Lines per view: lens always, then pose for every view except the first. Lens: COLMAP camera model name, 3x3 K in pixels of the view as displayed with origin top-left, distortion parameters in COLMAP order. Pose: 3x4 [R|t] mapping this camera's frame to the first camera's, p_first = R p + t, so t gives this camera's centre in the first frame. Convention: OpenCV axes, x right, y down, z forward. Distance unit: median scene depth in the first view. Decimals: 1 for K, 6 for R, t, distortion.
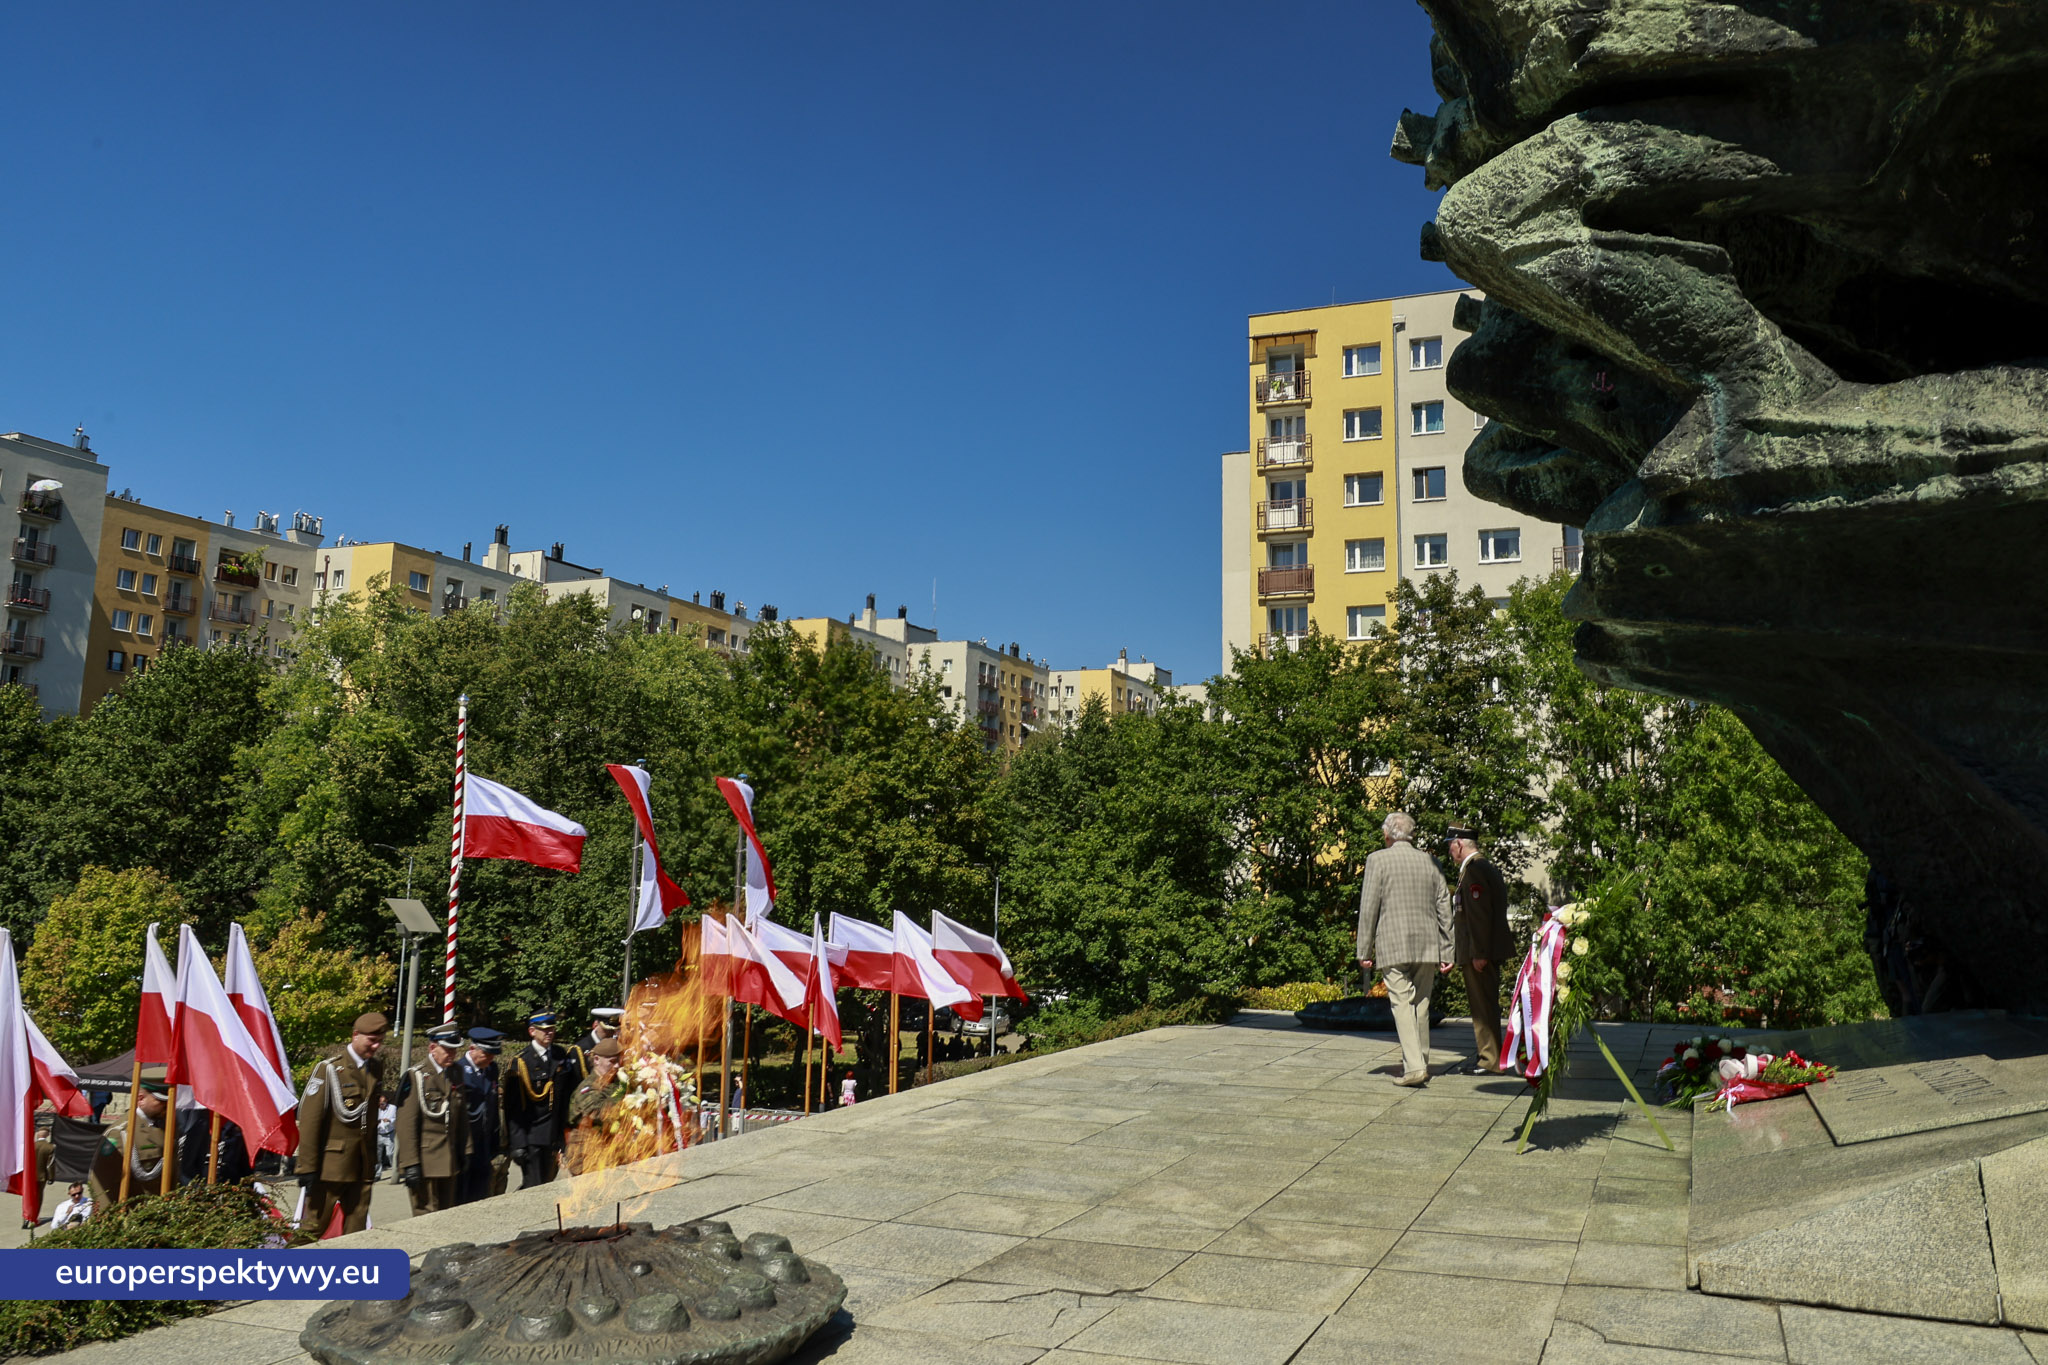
lens RADIAL K [[1579.0, 0, 1101.6], [0, 1579.0, 622.6], [0, 0, 1]] dist [0.008683, -0.006263]
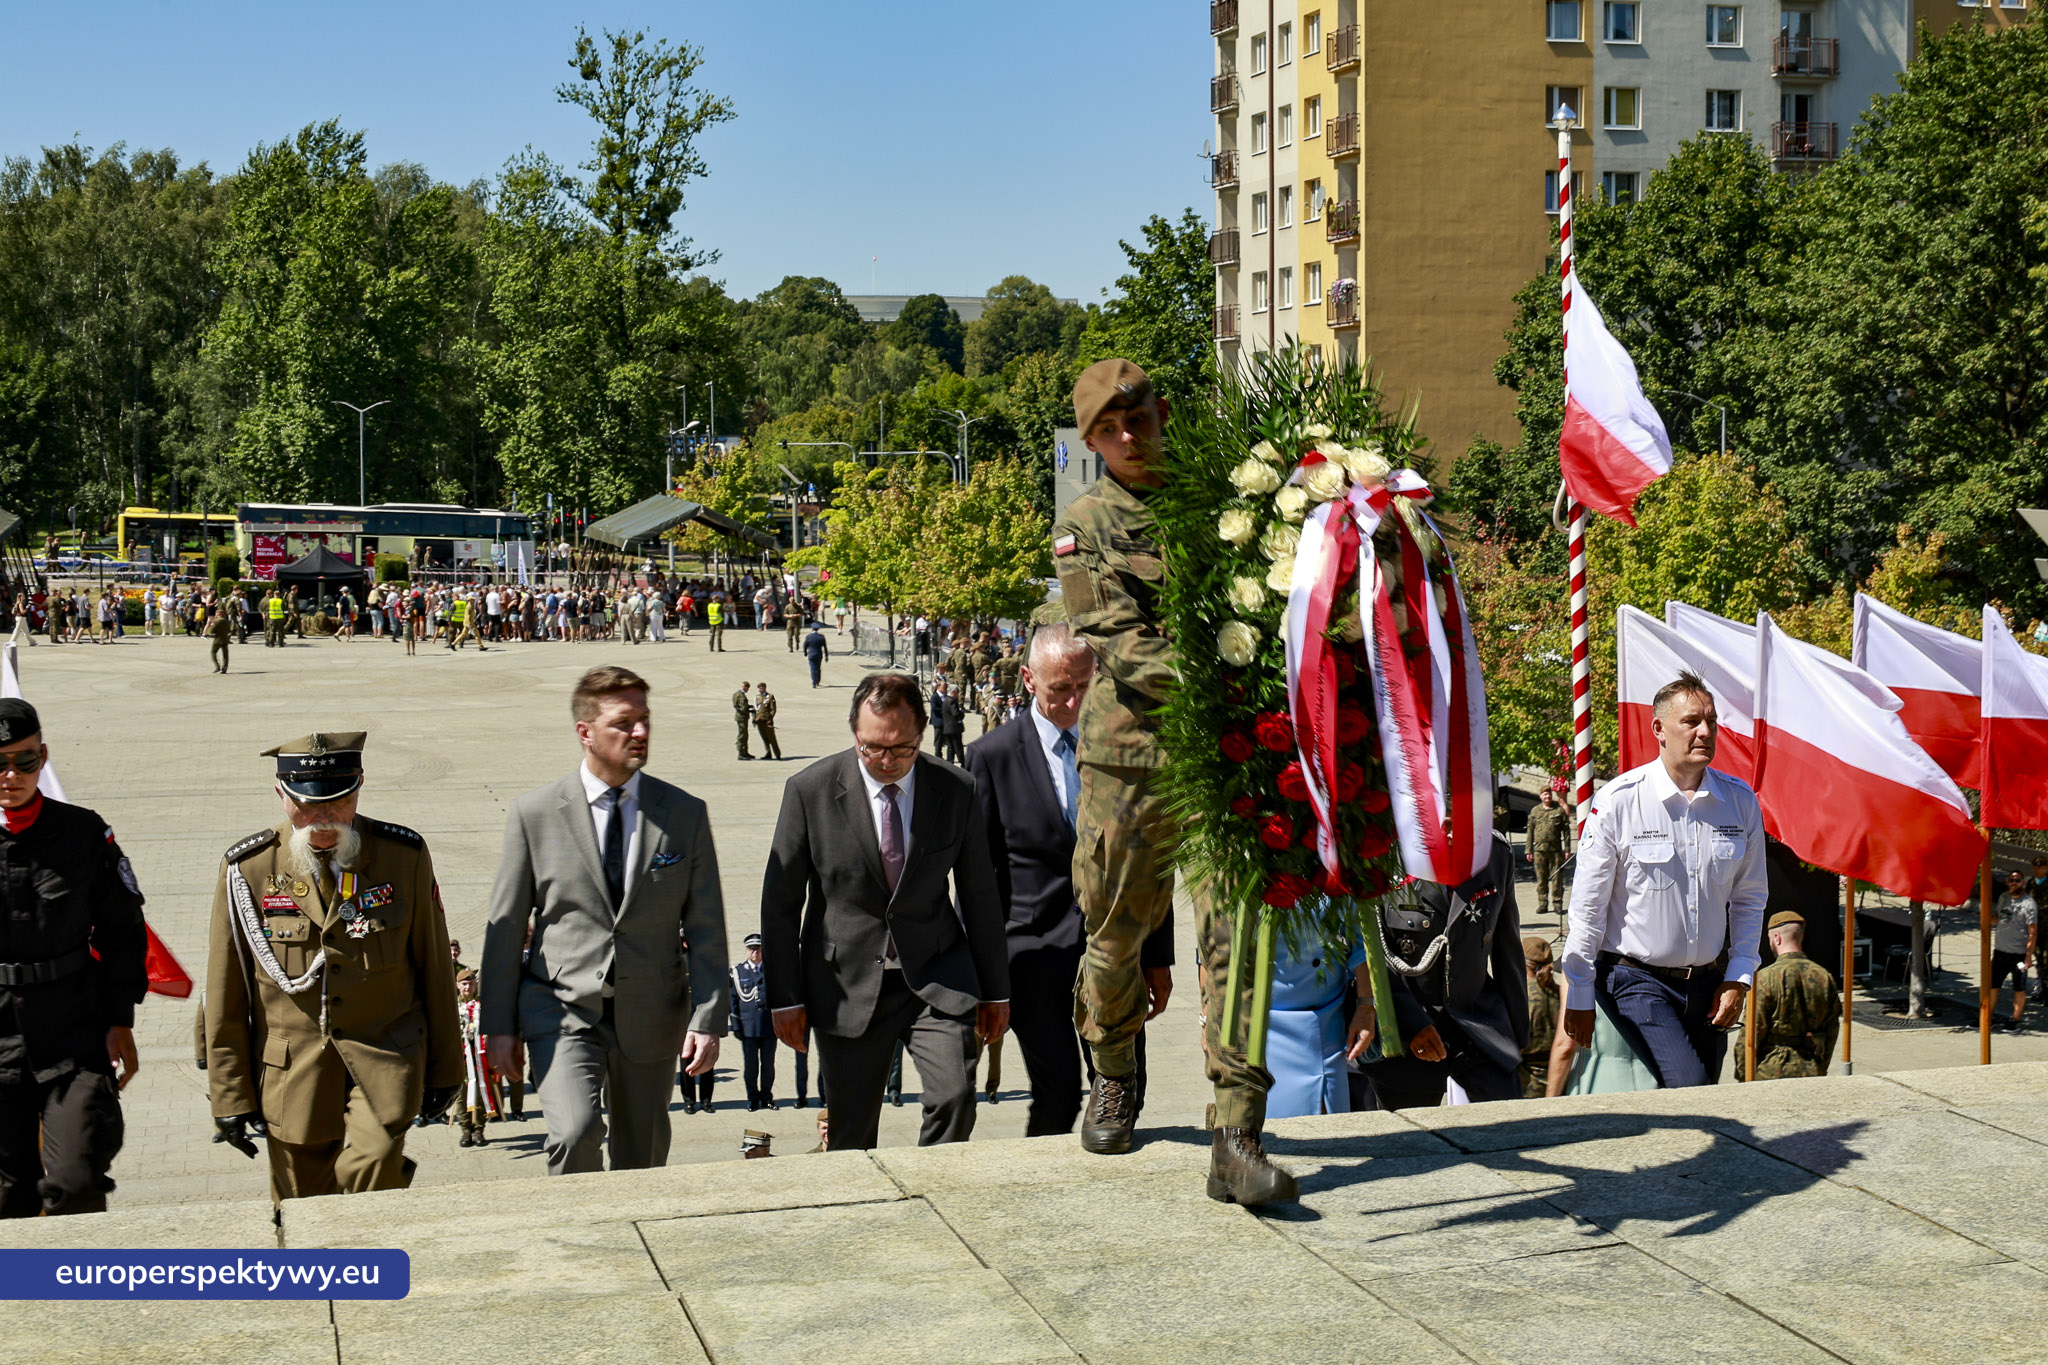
lens RADIAL K [[3081.2, 0, 1108.0], [0, 3081.2, 664.3], [0, 0, 1]] dist [0.022674, -0.047885]
pose [[0.588457, 0.040682, -0.807504, 0.103004], [0.150693, 0.975715, 0.158972, 0.016701], [0.794361, -0.215233, 0.568036, 0.138221]]
